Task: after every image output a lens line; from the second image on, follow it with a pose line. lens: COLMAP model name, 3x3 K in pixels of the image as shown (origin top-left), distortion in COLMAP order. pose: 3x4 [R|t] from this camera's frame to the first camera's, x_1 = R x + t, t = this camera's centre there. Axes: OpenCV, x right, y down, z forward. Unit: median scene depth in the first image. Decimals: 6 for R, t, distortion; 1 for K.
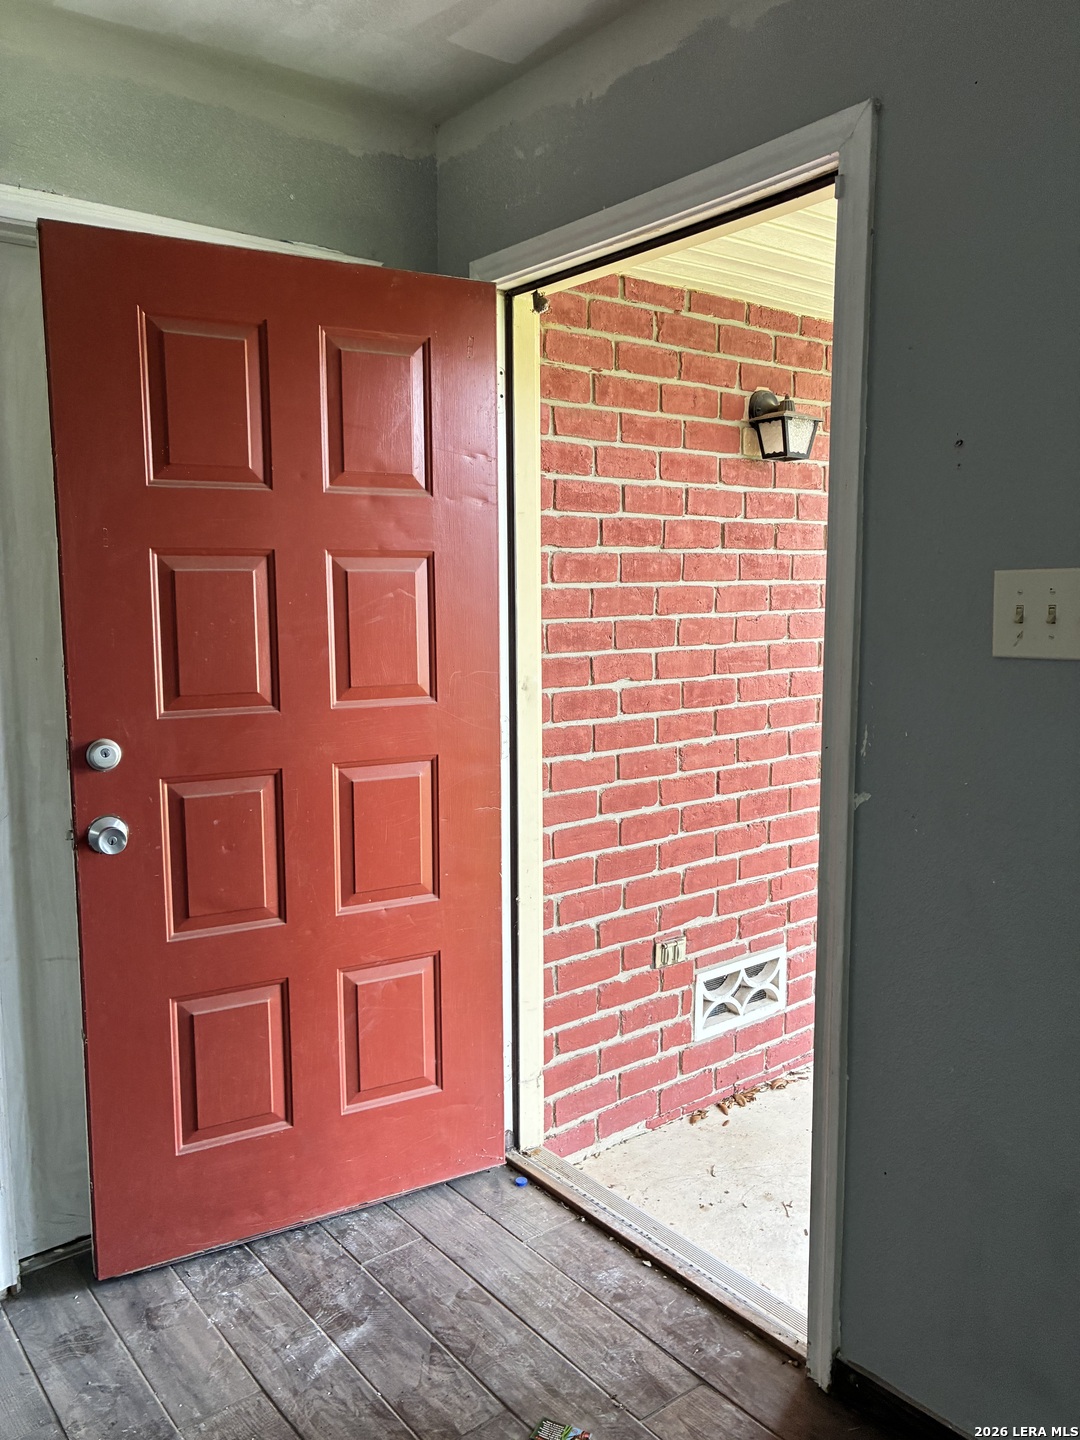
lens RADIAL K [[1098.5, 0, 538.7], [0, 1098.5, 718.3], [0, 0, 1]] dist [0.045917, -0.052415]
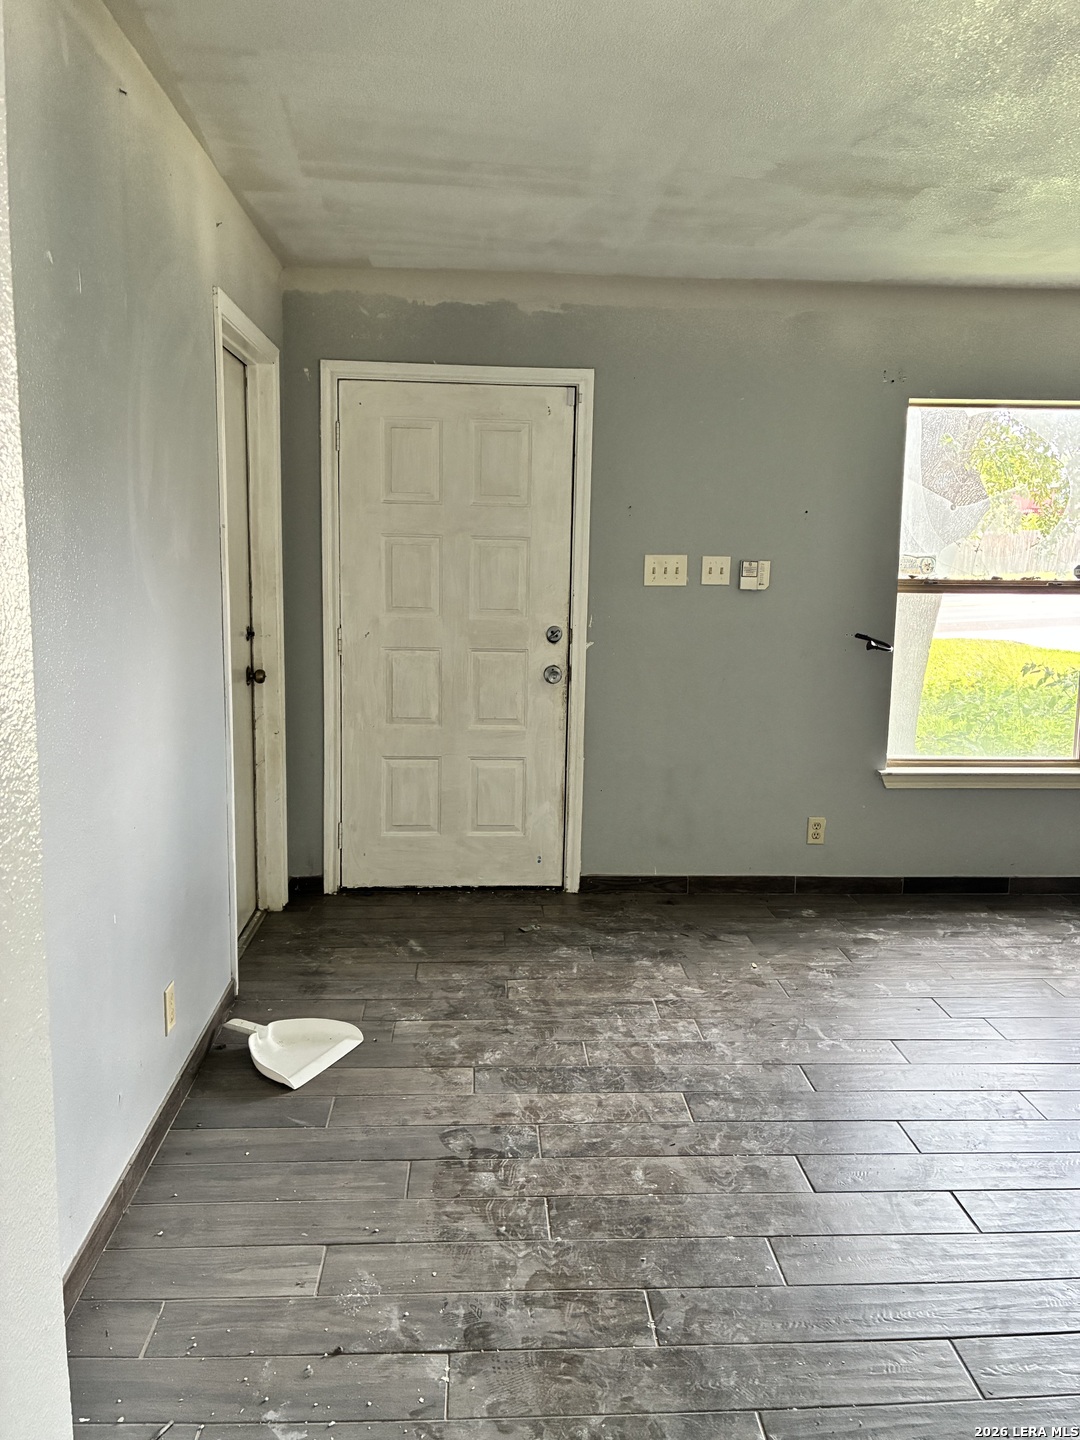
lens RADIAL K [[1098.5, 0, 540.0], [0, 1098.5, 721.5], [0, 0, 1]] dist [0.045917, -0.052415]
pose [[0.568273, -0.103865, 0.816258, -1.694778], [0.071682, 0.994479, 0.076638, 0.044898], [-0.819712, 0.014960, 0.572581, -0.309320]]
